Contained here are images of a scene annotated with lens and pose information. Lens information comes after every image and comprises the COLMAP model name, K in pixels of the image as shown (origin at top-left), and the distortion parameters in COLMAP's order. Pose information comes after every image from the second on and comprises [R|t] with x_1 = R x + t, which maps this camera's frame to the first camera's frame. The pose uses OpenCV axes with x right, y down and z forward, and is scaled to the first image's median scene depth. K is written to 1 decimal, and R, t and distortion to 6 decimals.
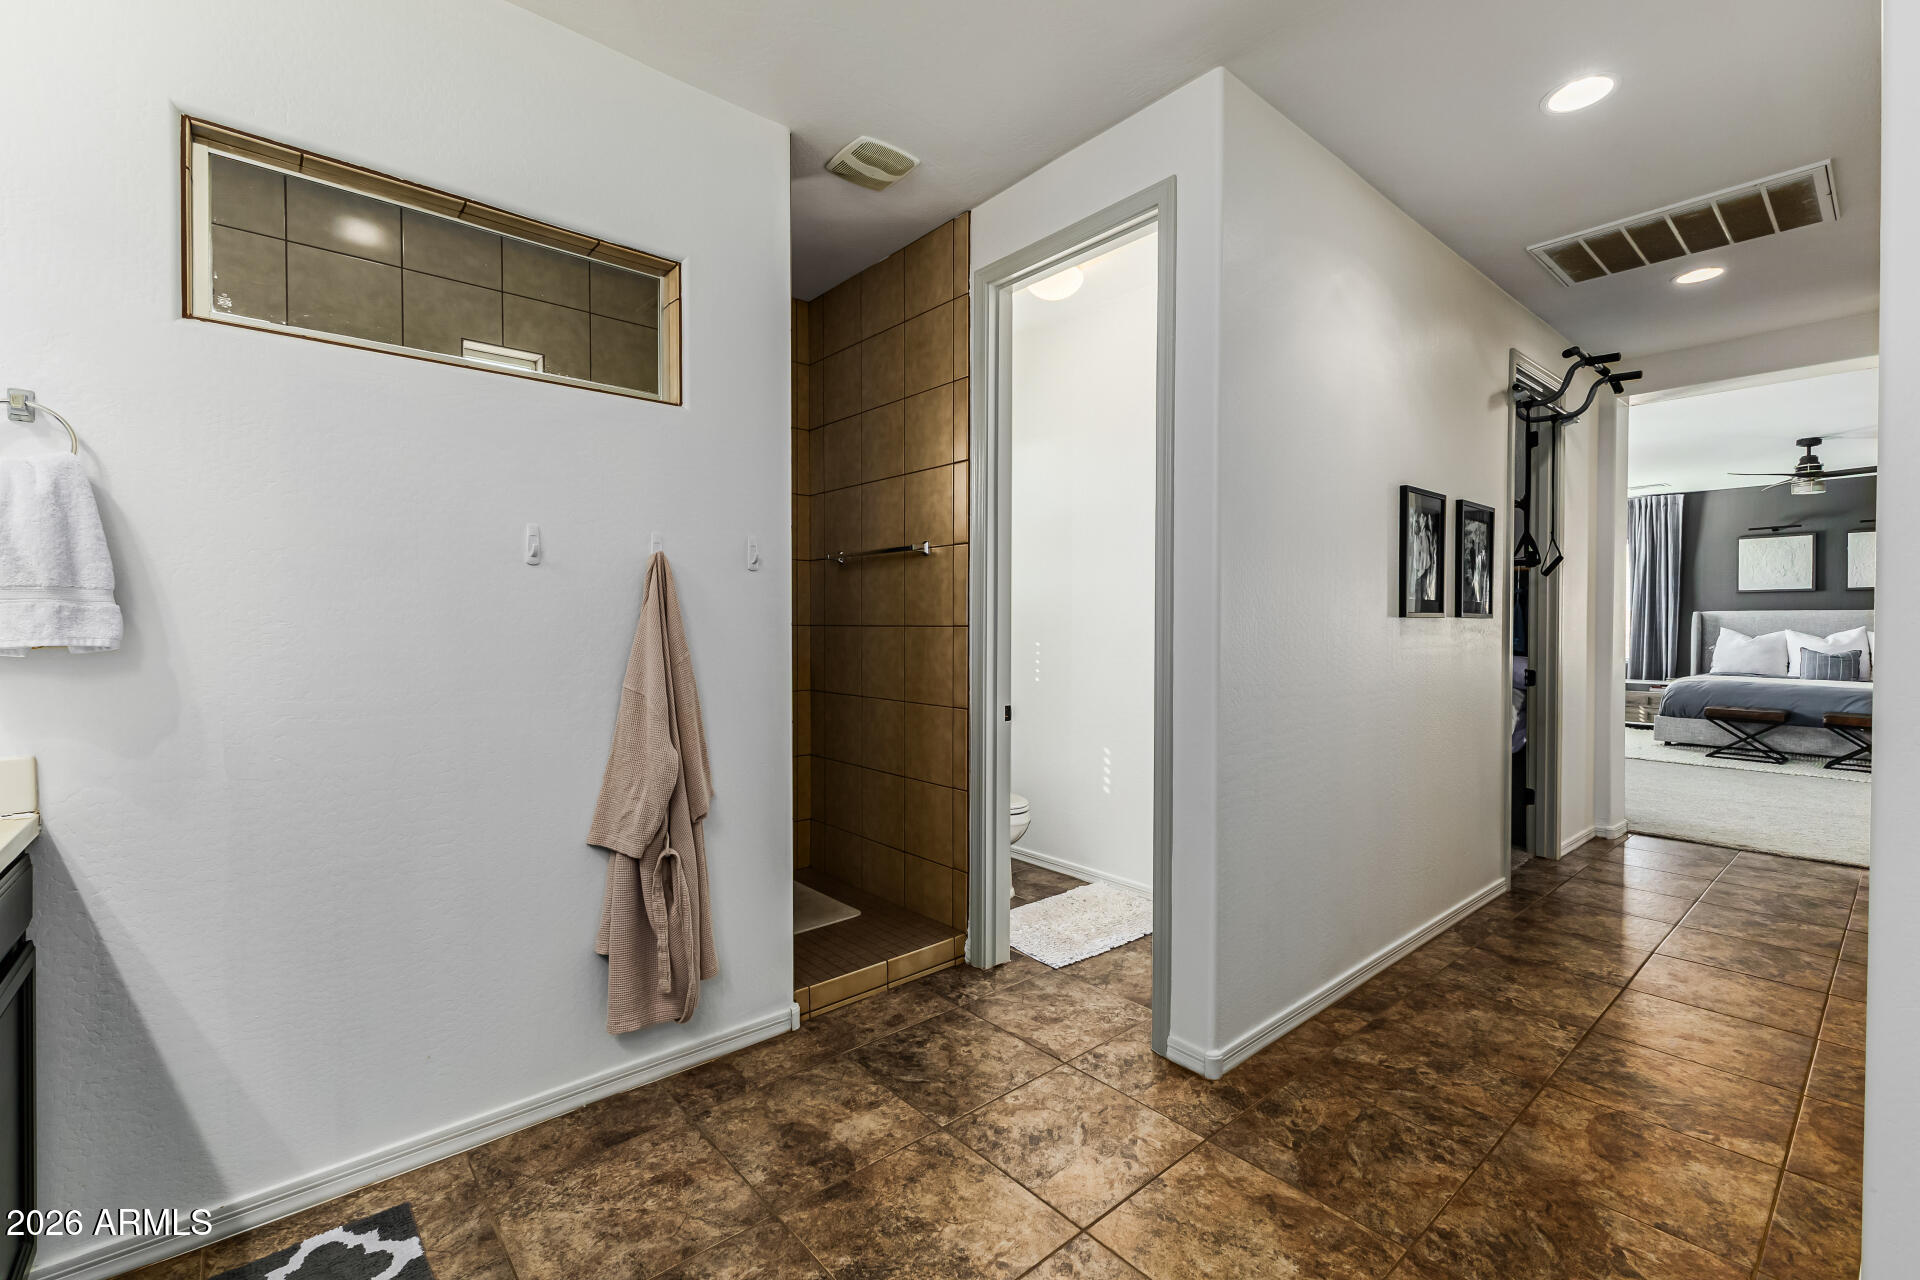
lens RADIAL K [[820.4, 0, 944.2], [0, 820.4, 626.6], [0, 0, 1]] dist [0.002258, -0.000745]
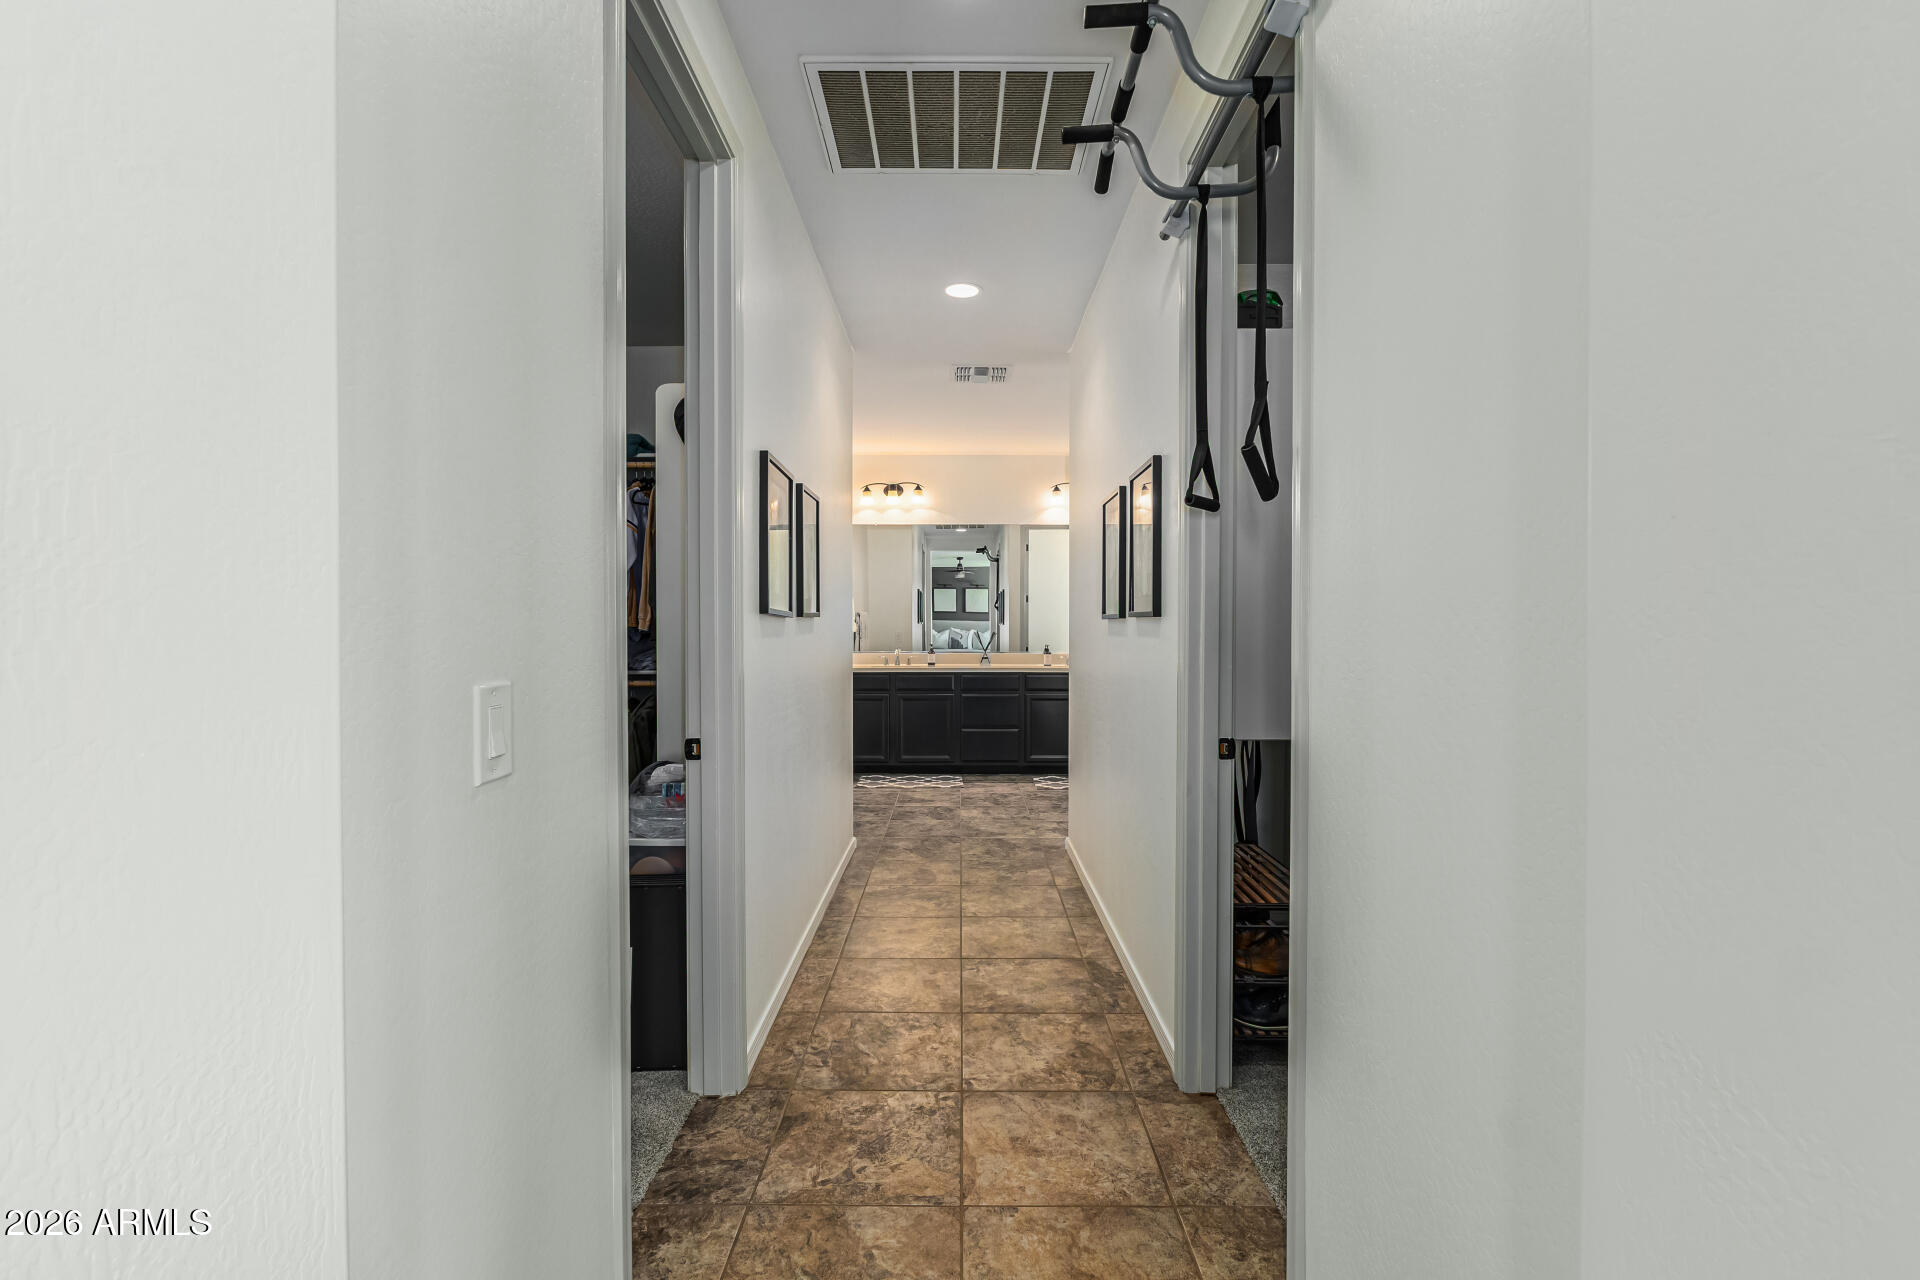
lens RADIAL K [[895.1, 0, 958.8], [0, 895.1, 639.0], [0, 0, 1]] dist [0.000119, -0.000008]
pose [[-0.645497, 0.005115, -0.763746, 1.964324], [-0.012902, 0.999762, 0.017600, -0.003588], [0.763654, 0.021215, -0.645277, 1.987656]]
